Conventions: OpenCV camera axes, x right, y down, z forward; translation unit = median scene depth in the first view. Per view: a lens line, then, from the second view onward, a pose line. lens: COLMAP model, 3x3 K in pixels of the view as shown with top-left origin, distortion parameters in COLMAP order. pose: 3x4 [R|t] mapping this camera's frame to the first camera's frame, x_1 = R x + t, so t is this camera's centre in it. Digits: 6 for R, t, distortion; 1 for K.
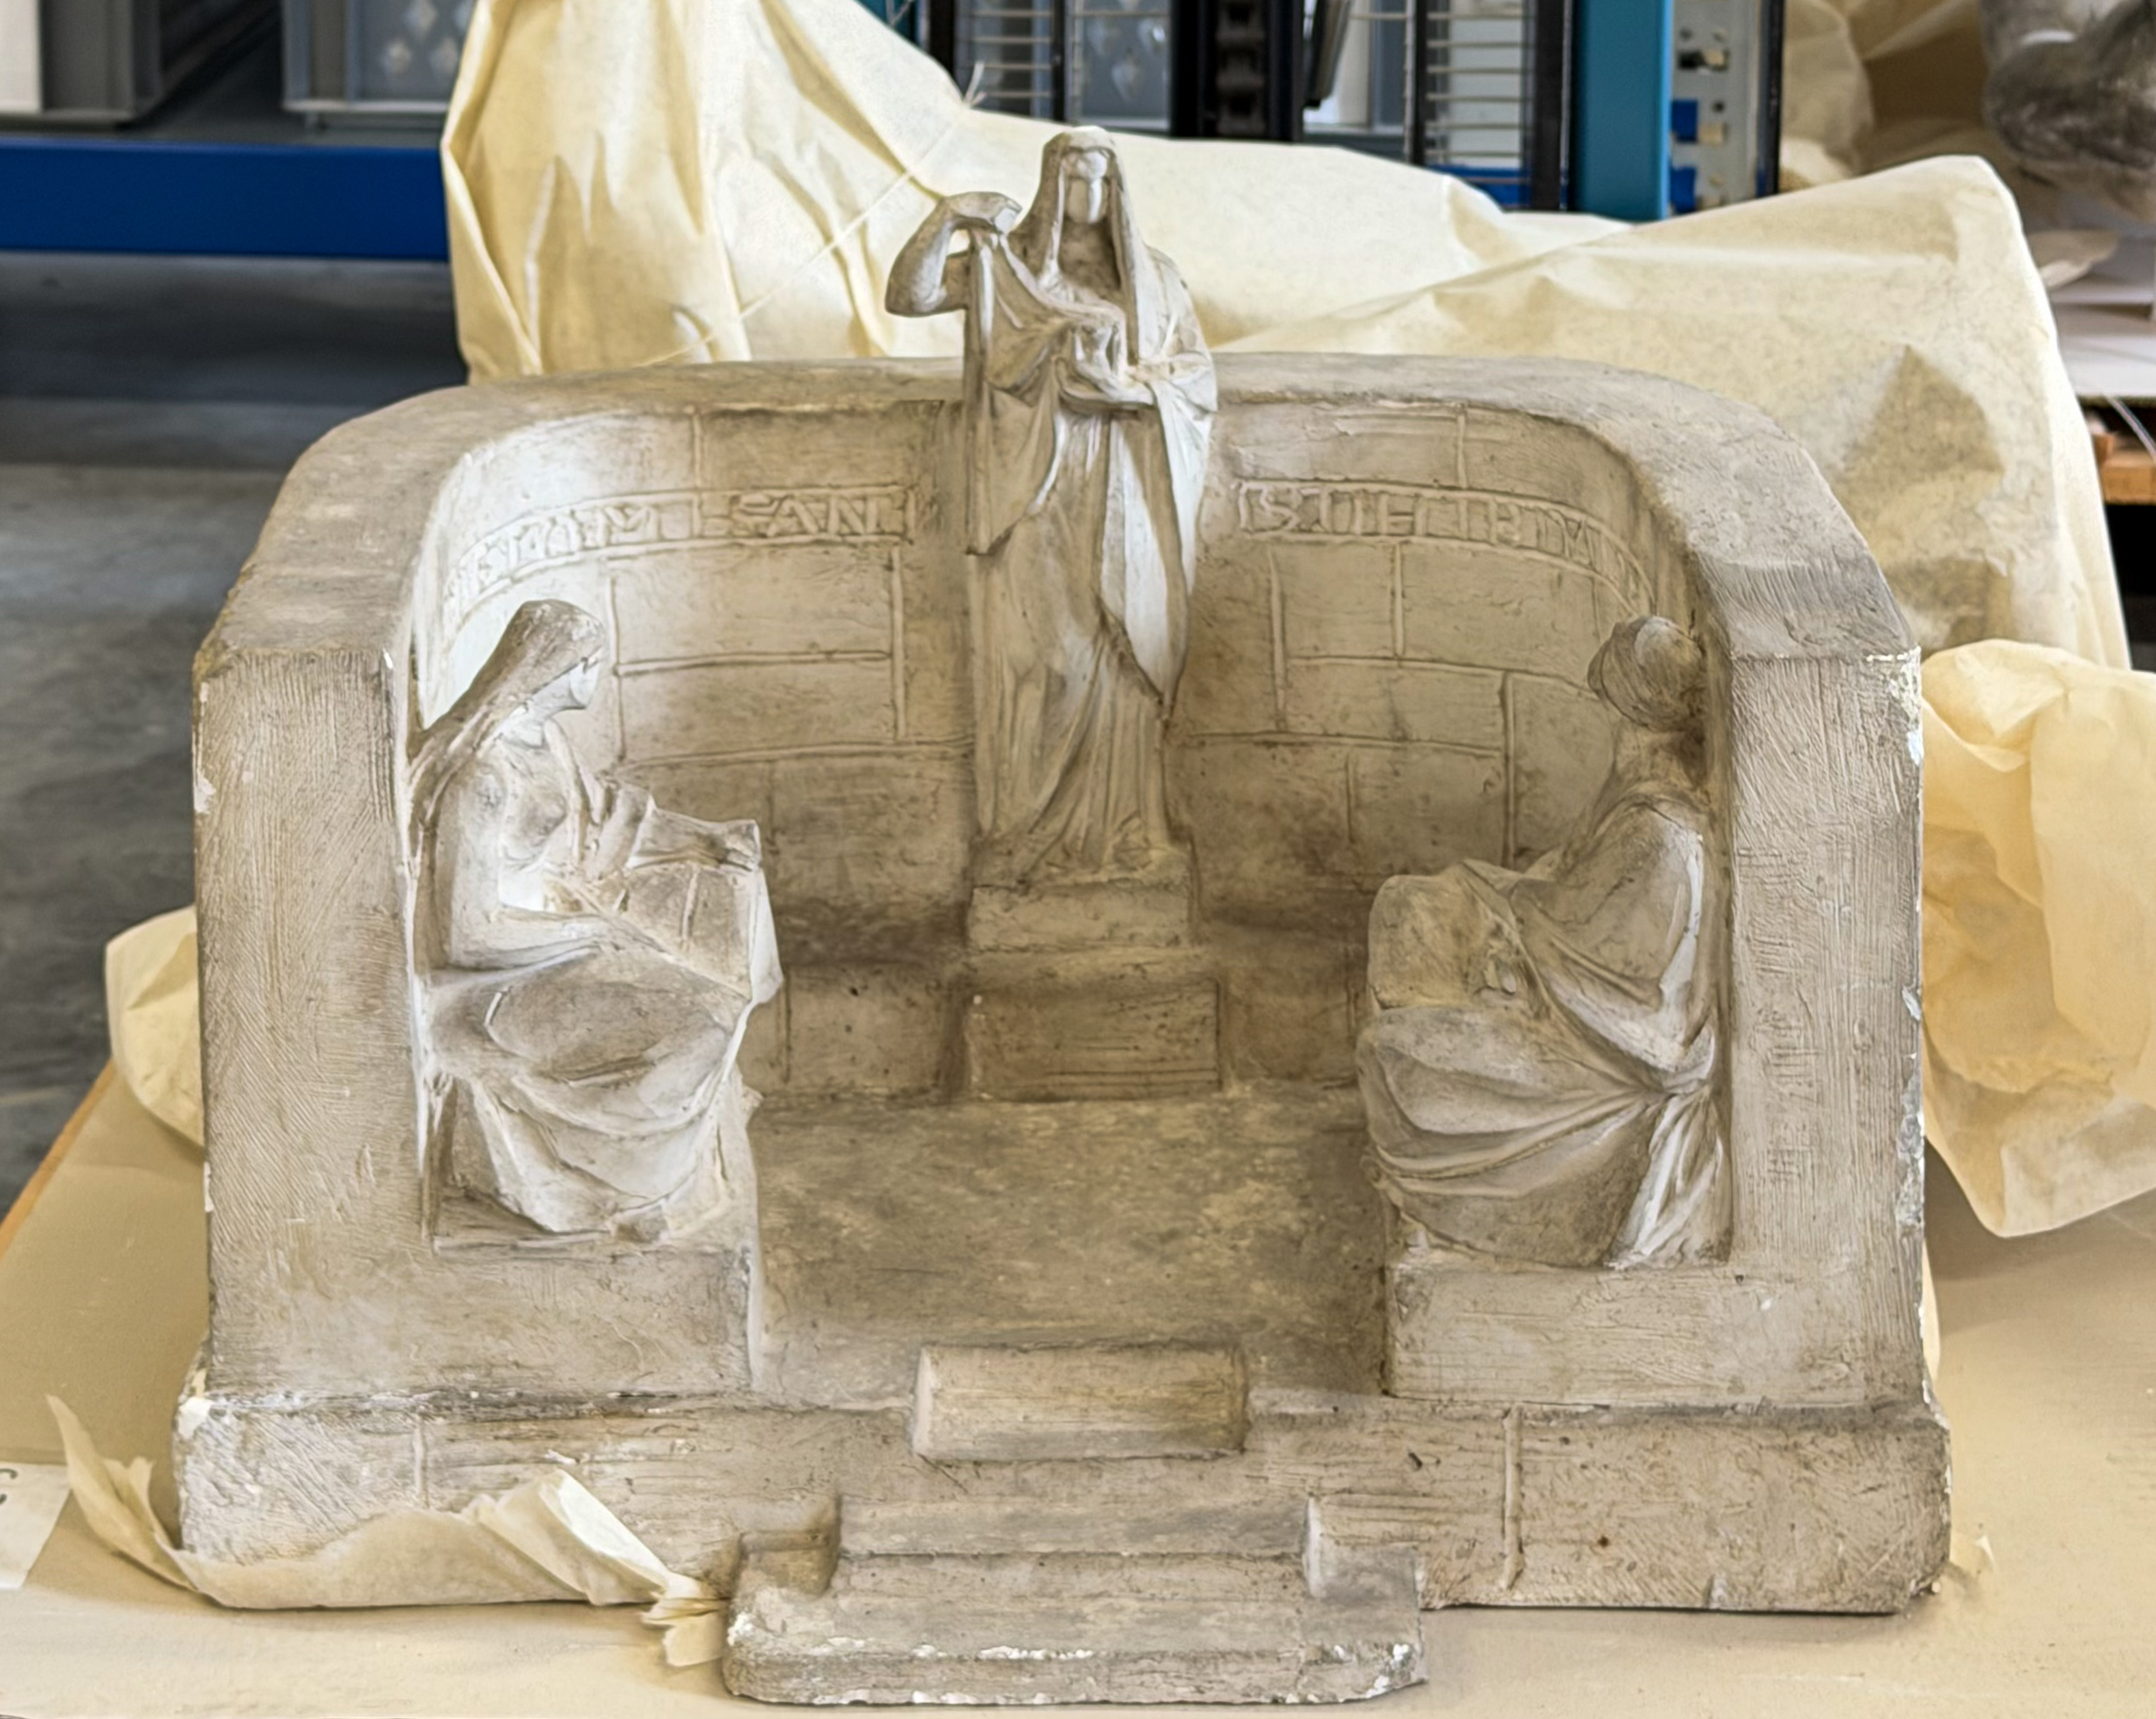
lens RADIAL K [[3459.6, 0, 1070.7], [0, 3459.6, 841.3], [0, 0, 1]] dist [0.033879, 0.000000]
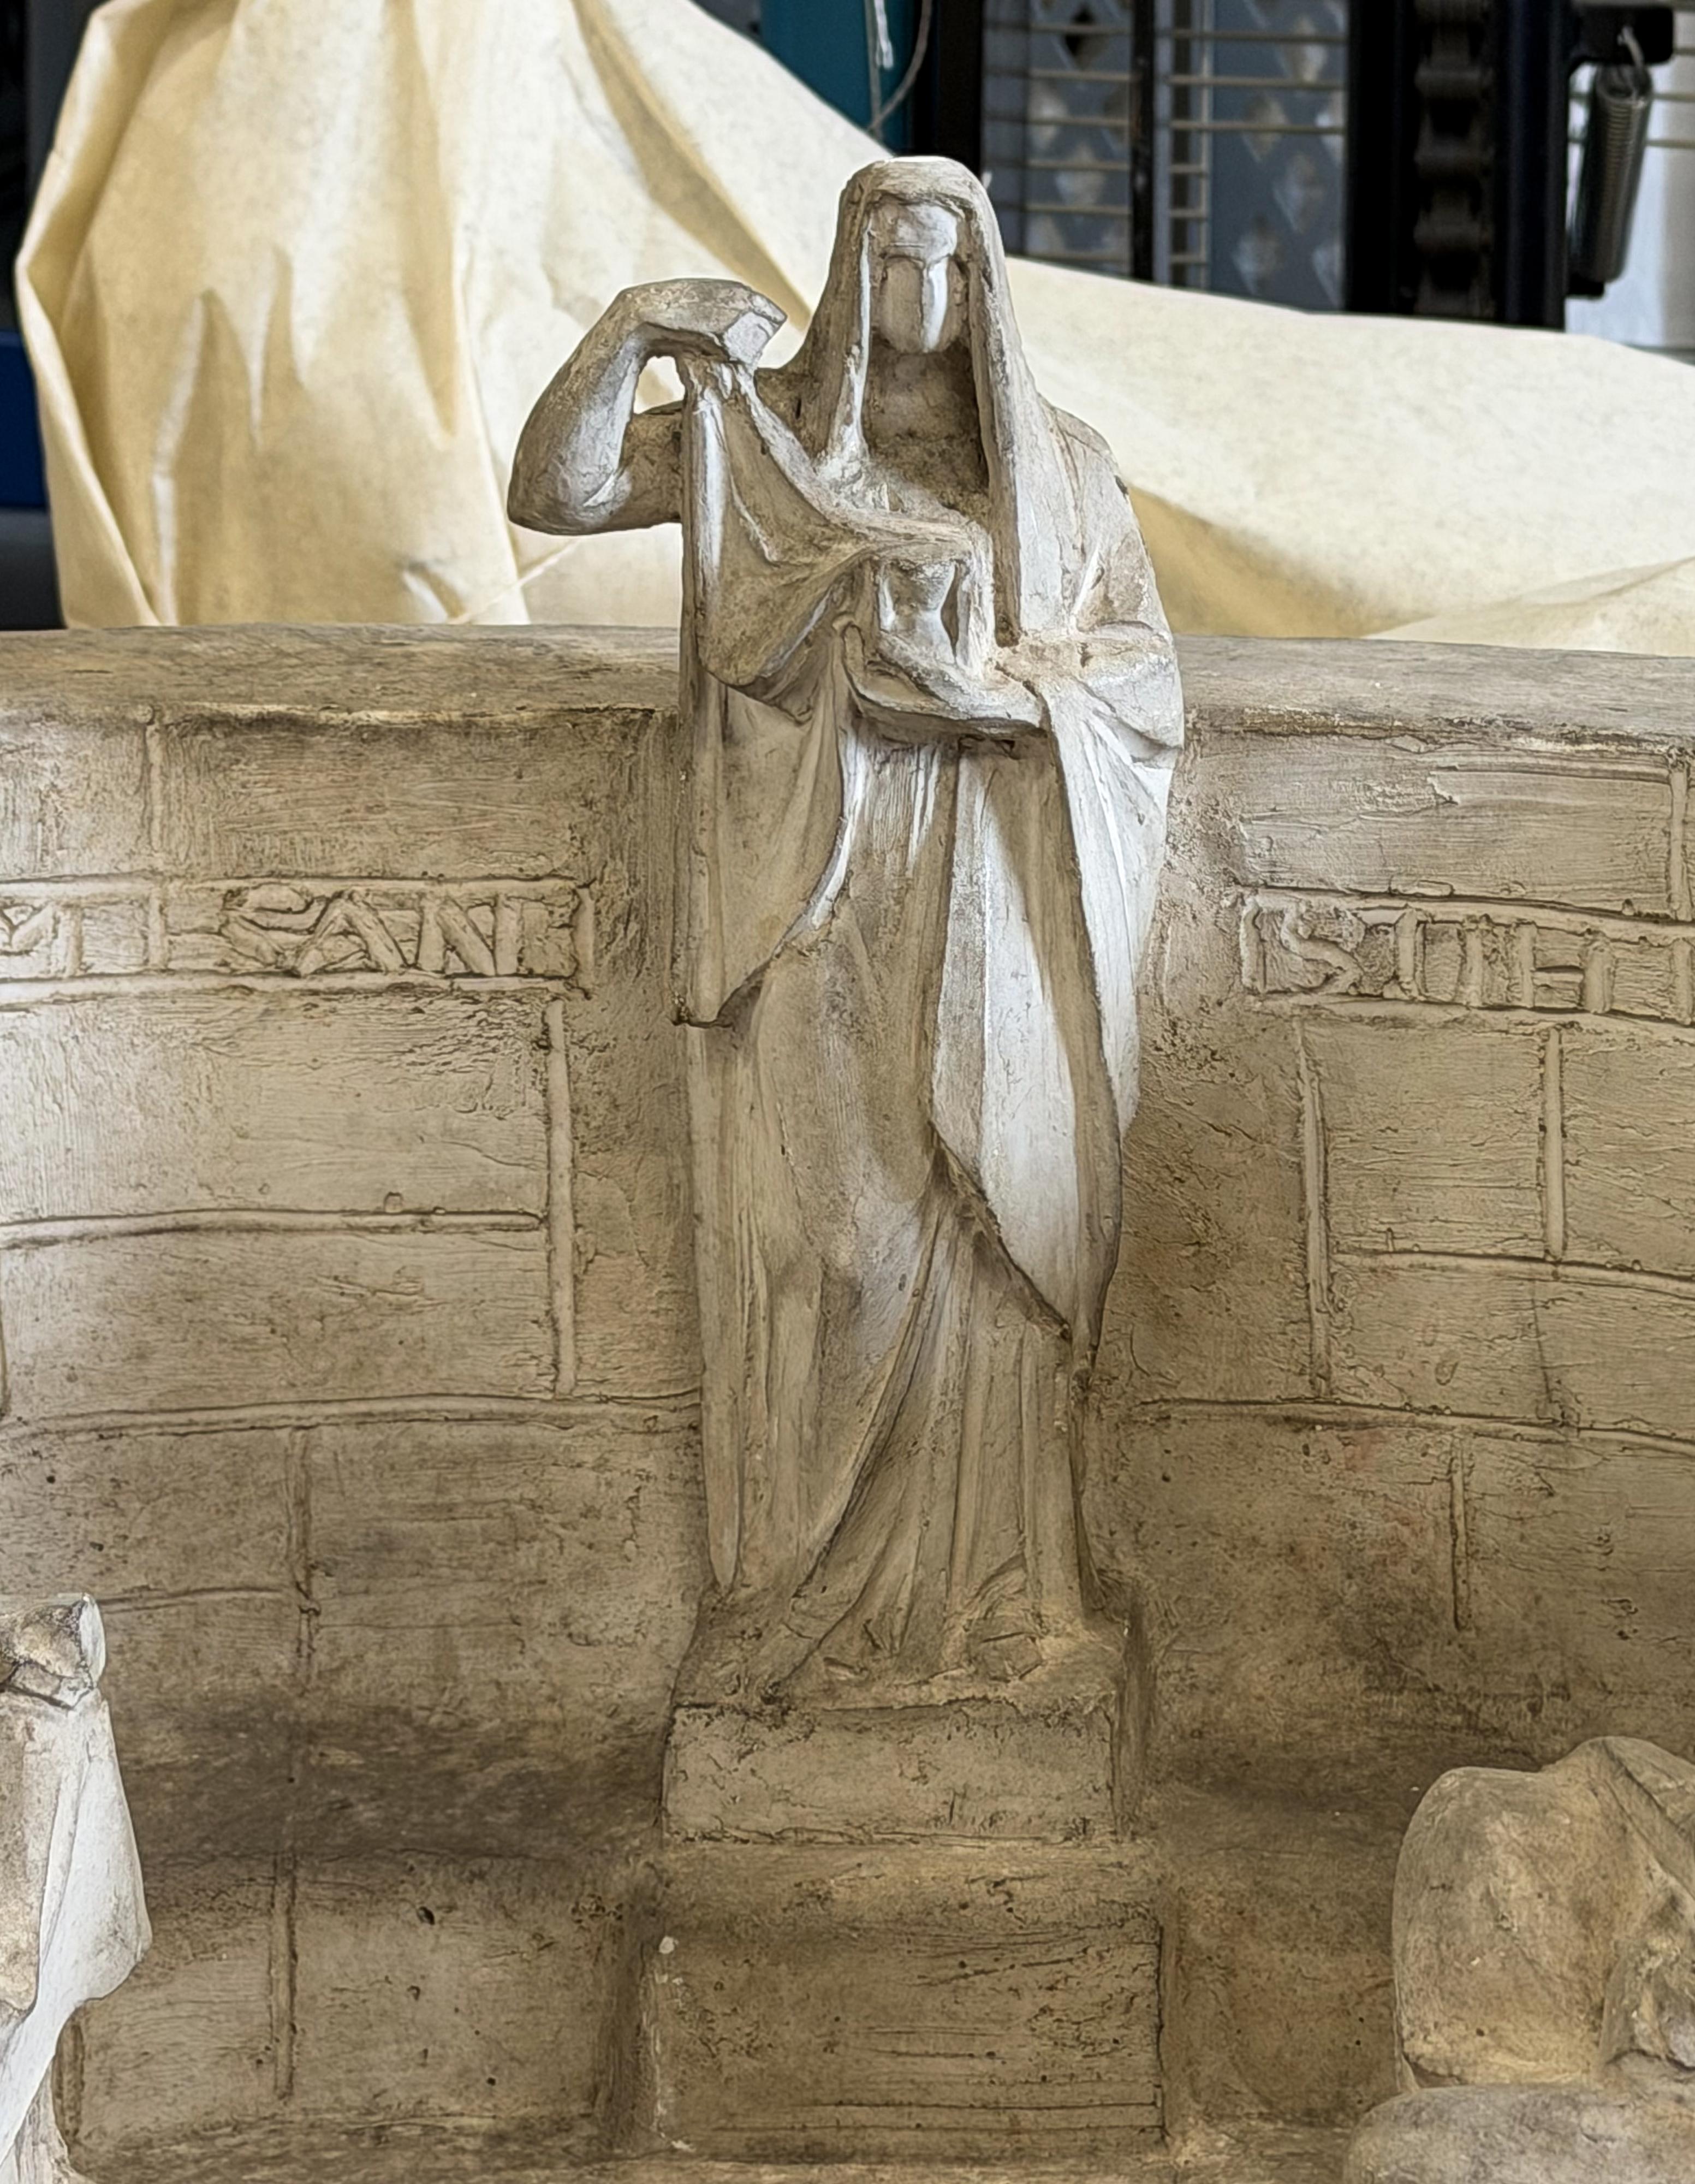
lens RADIAL K [[13551.6, 0, 850.4], [0, 13551.6, 1093.9], [0, 0, 1]] dist [0.457130, 0.000000]
pose [[0.994396, 0.029726, 0.101452, -0.200573], [-0.021144, 0.996187, -0.084640, 0.088856], [-0.103581, 0.082020, 0.991233, -0.902105]]
